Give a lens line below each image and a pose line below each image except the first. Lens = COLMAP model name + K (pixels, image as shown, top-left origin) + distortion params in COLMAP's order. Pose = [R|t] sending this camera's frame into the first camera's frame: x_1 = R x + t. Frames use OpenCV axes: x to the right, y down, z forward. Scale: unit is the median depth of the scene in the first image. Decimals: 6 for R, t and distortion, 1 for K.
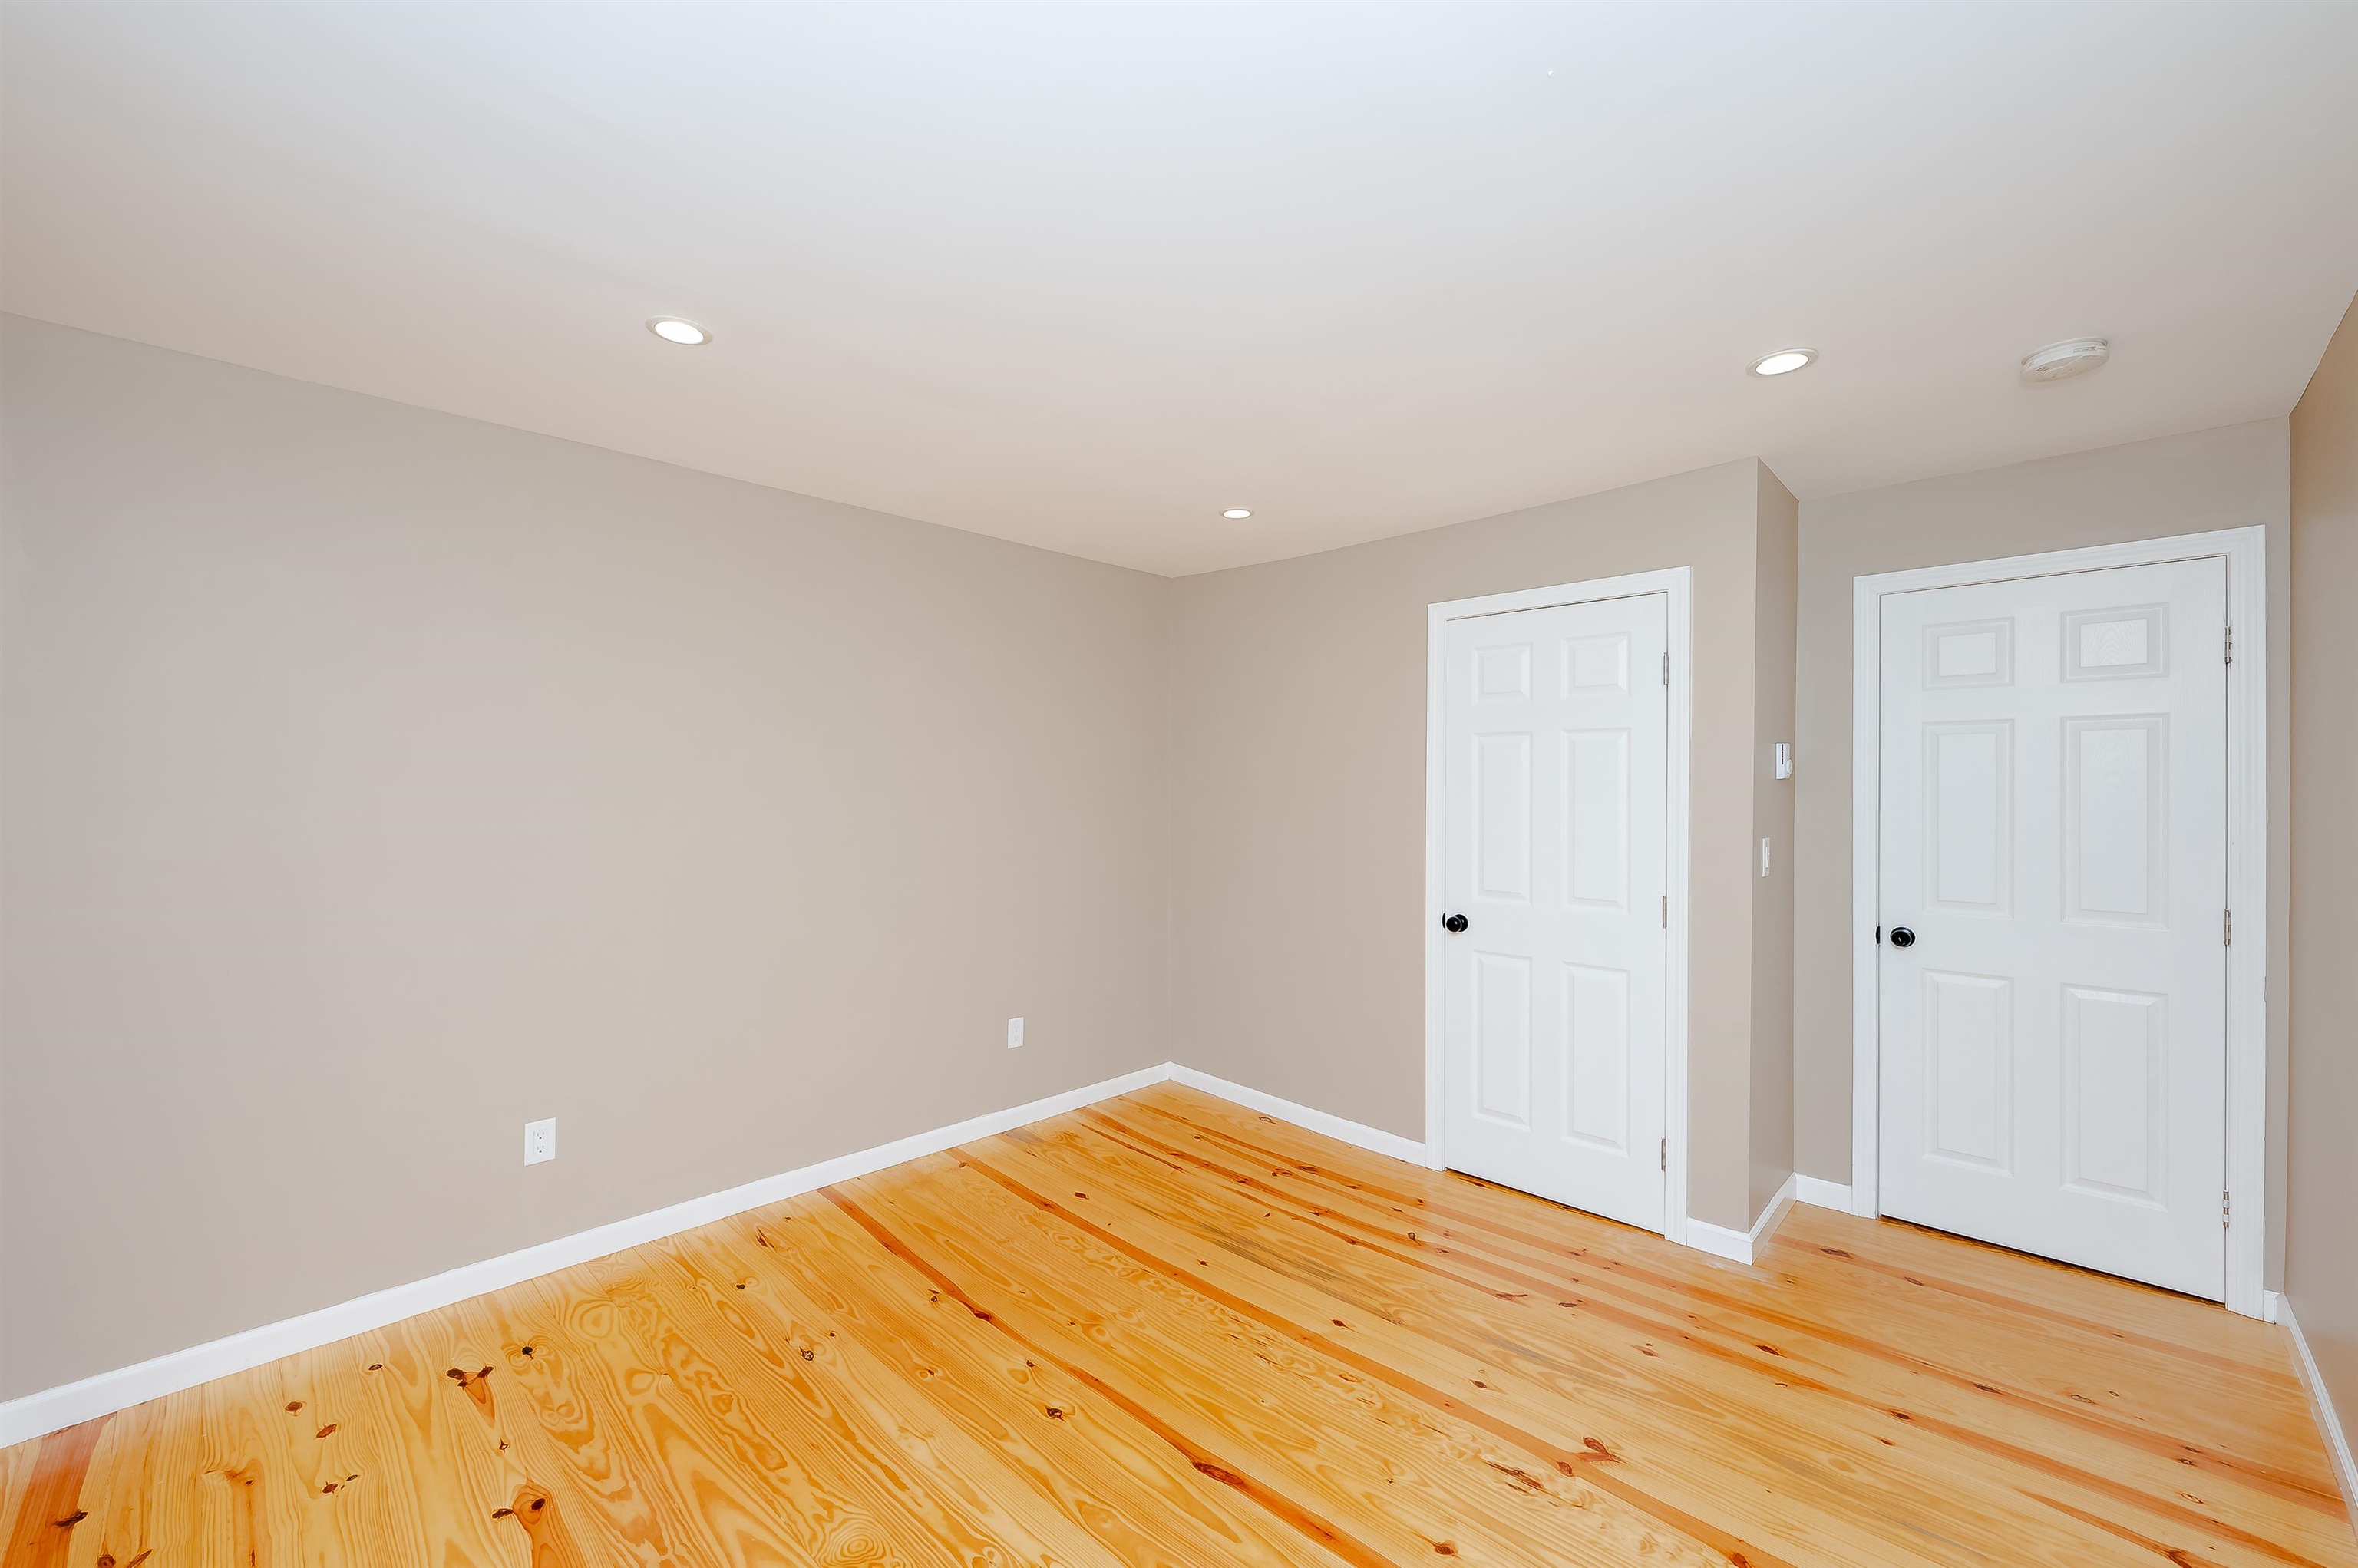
lens RADIAL K [[949.7, 0, 1179.5], [0, 949.7, 790.3], [0, 0, 1]] dist [0.000968, -0.000268]
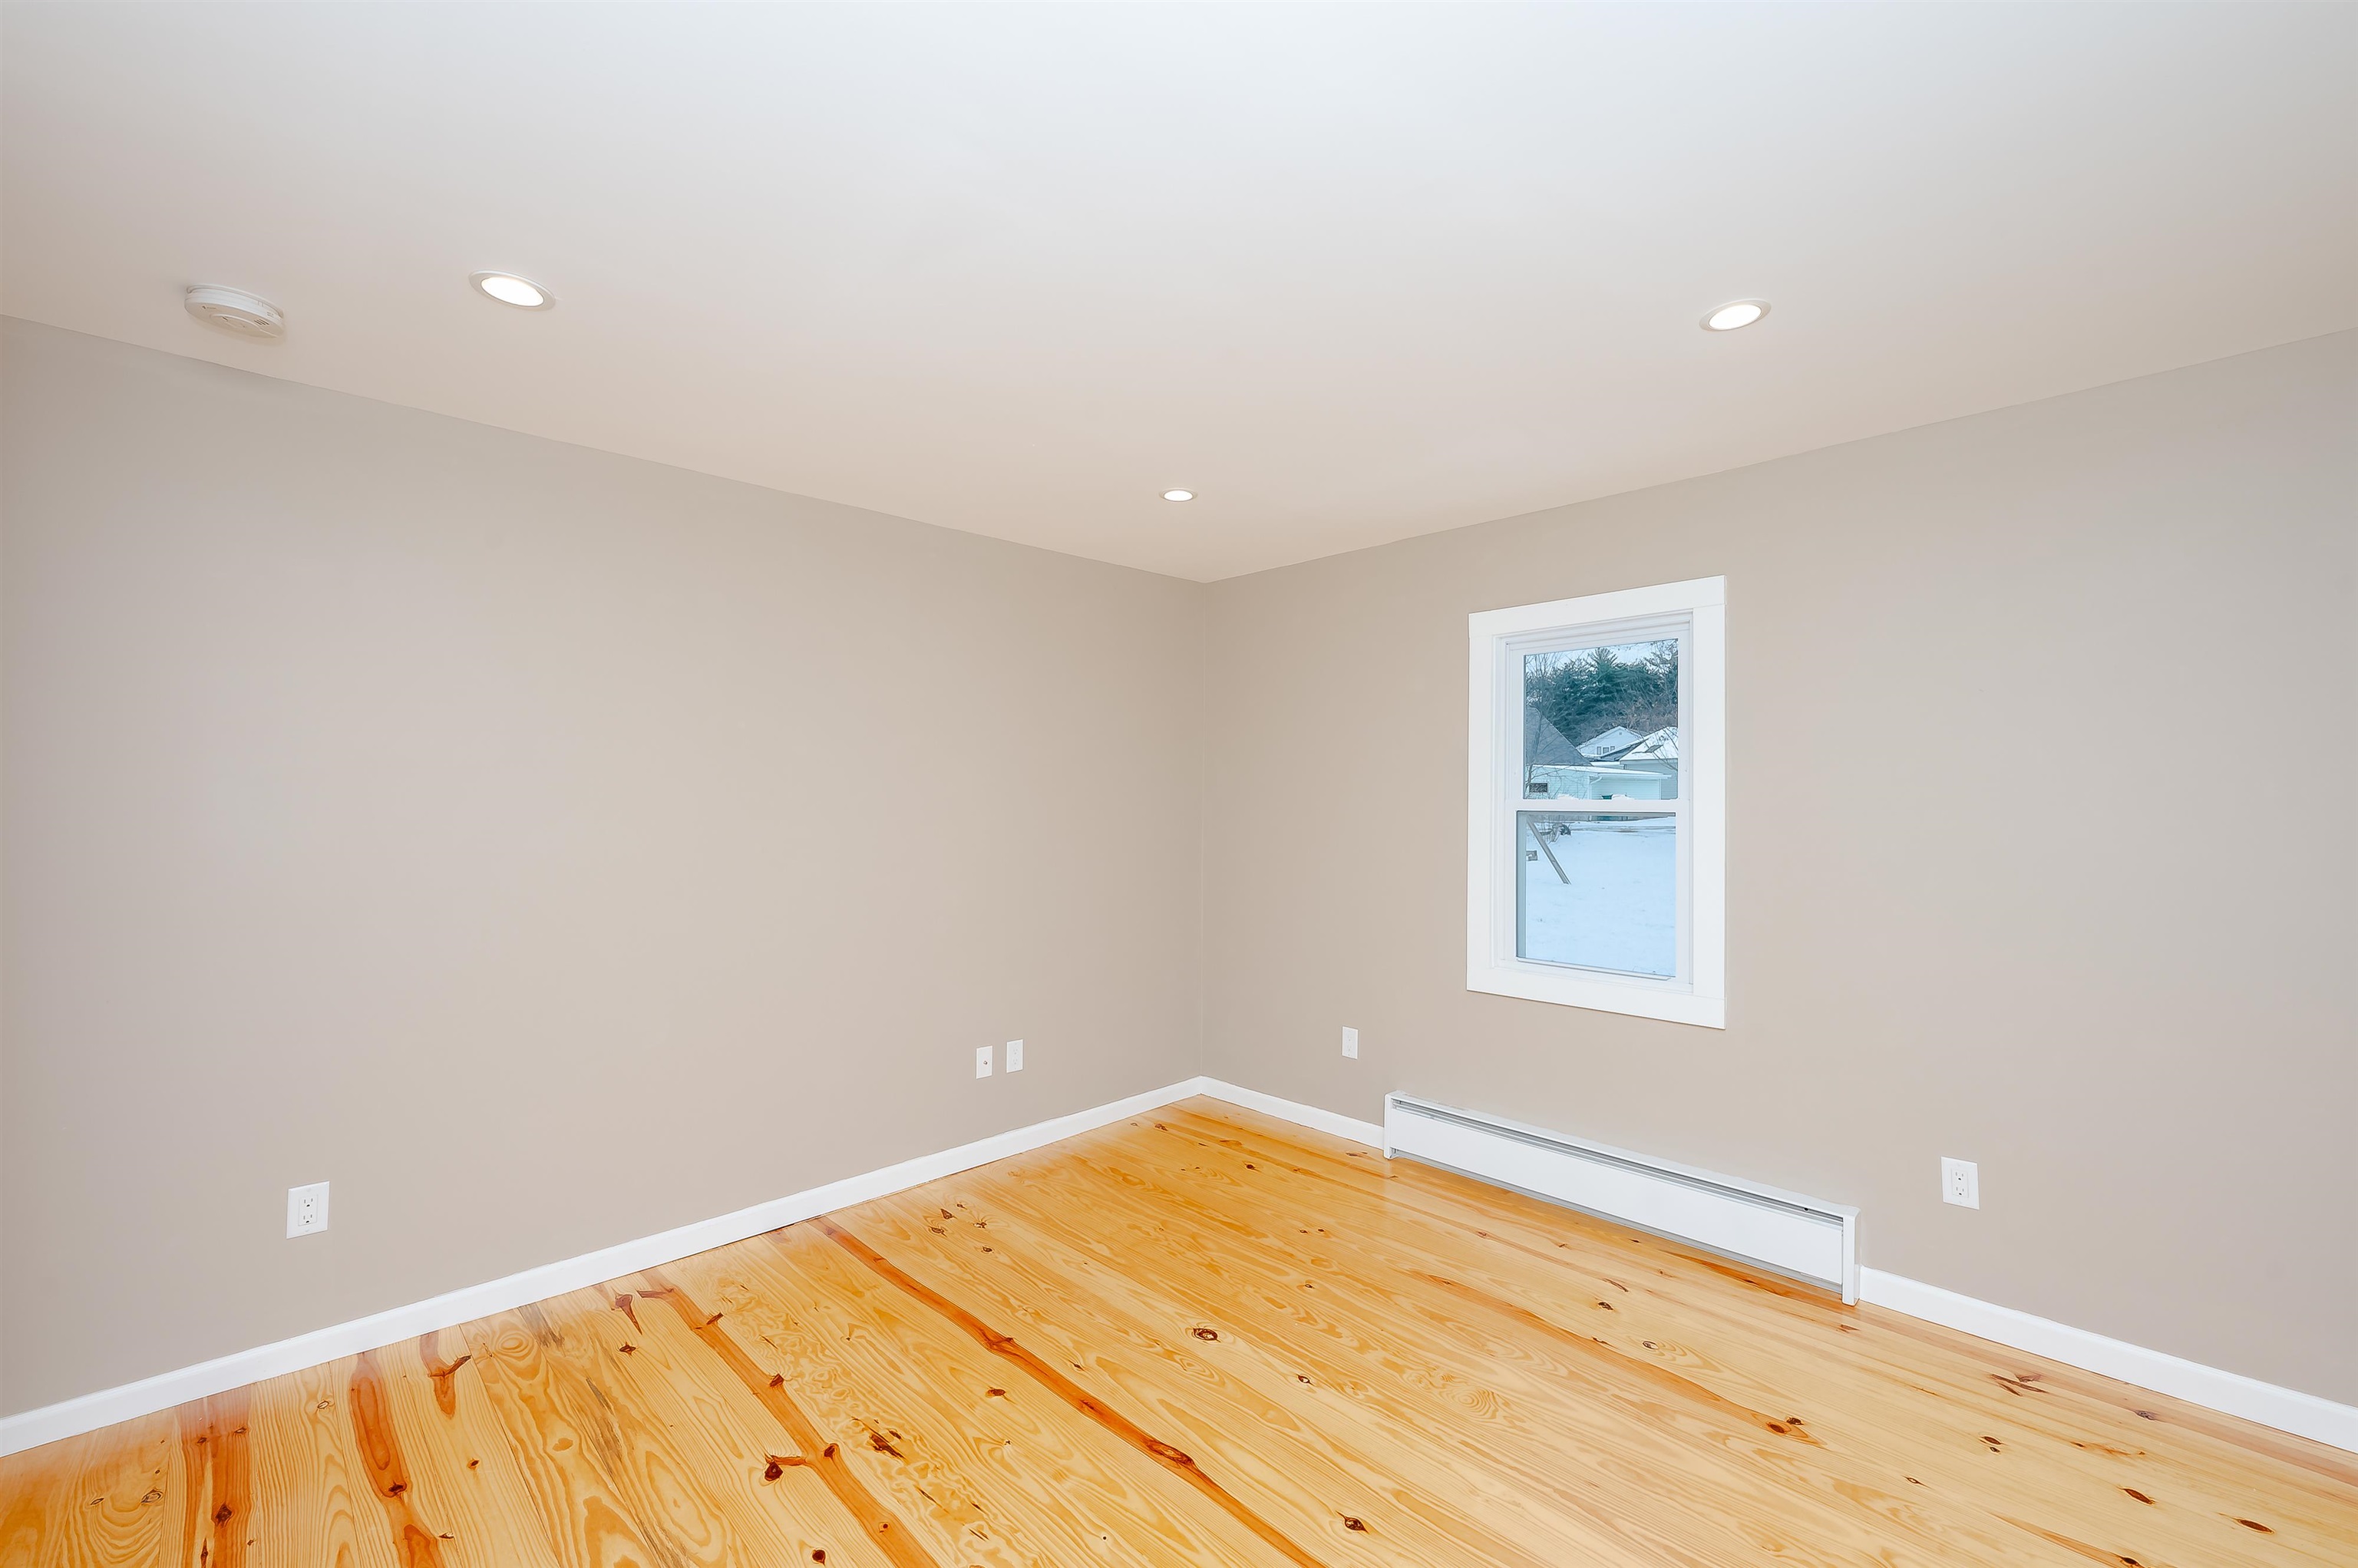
lens RADIAL K [[949.7, 0, 1179.5], [0, 949.7, 790.3], [0, 0, 1]] dist [0.000968, -0.000268]
pose [[-0.999450, -0.005713, 0.032669, 0.000608], [-0.005817, 0.999978, -0.003093, 0.000895], [-0.032650, -0.003281, -0.999461, 1.534778]]
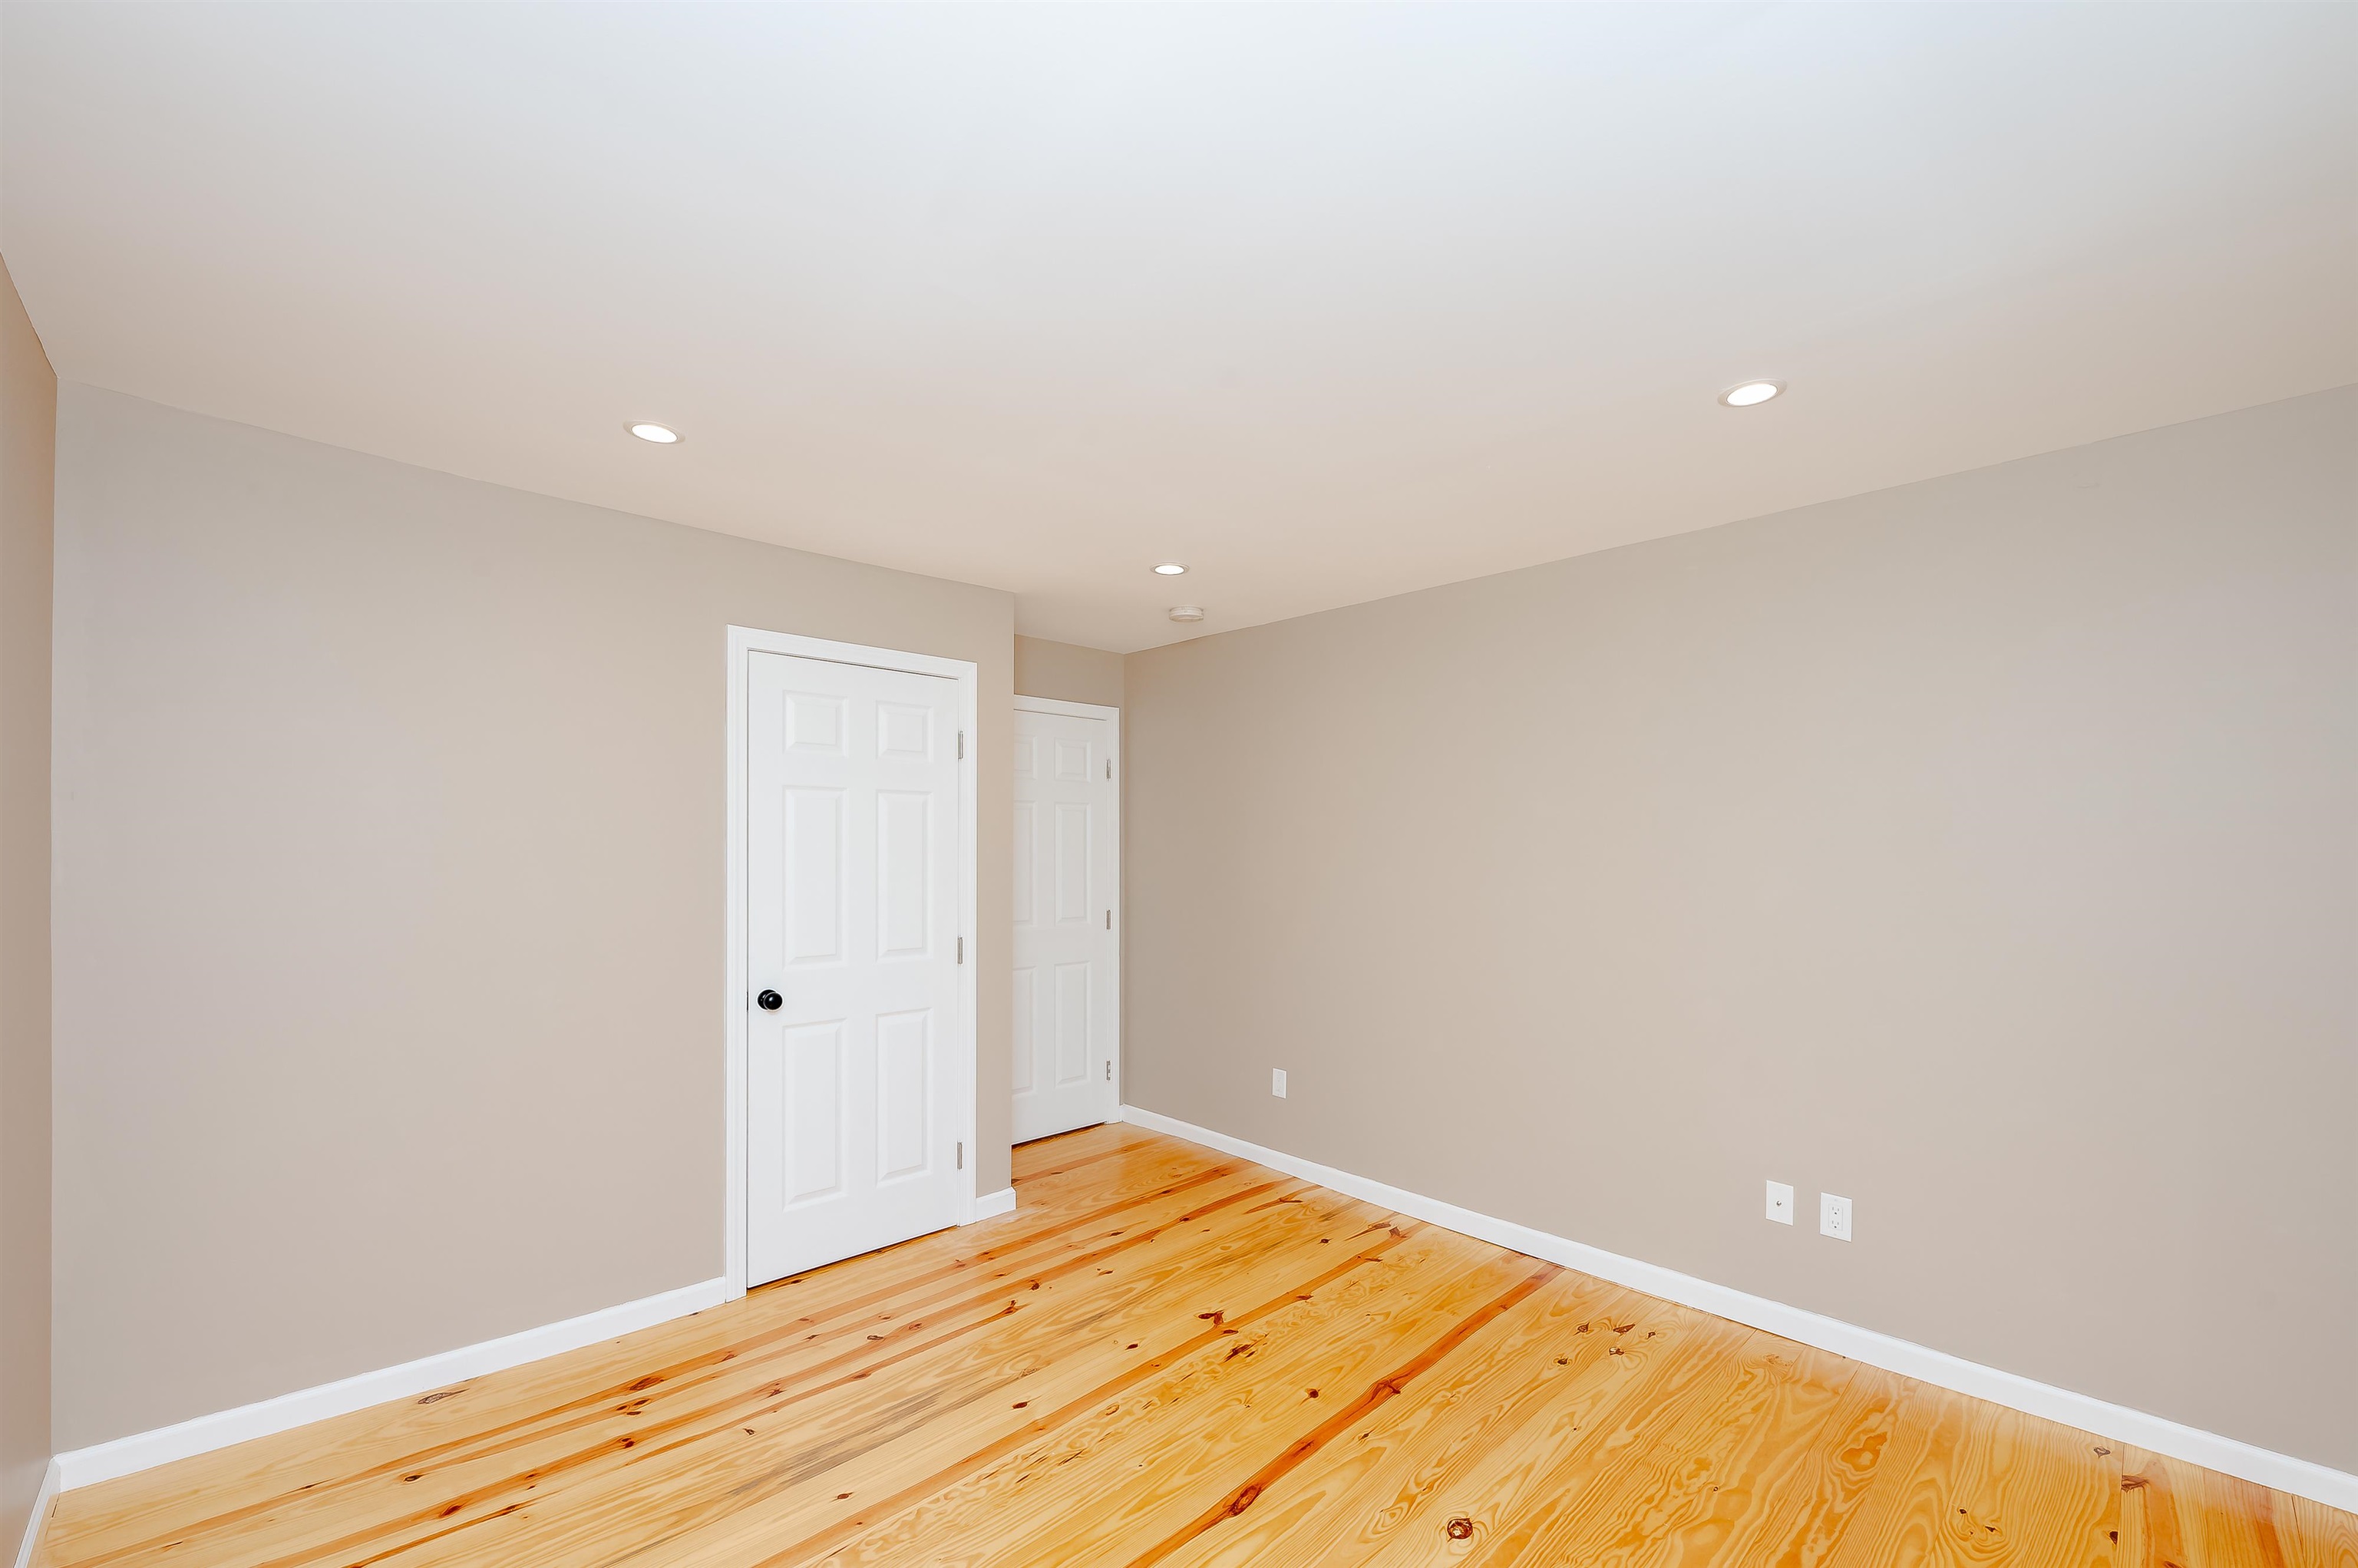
lens RADIAL K [[960.3, 0, 1186.6], [0, 960.3, 844.4], [0, 0, 1]] dist [-0.001223, -0.000151]
pose [[0.029003, -0.000588, 0.999579, -0.770102], [0.000117, 1.000000, 0.000584, -0.005200], [-0.999579, 0.000100, 0.029003, 0.779067]]
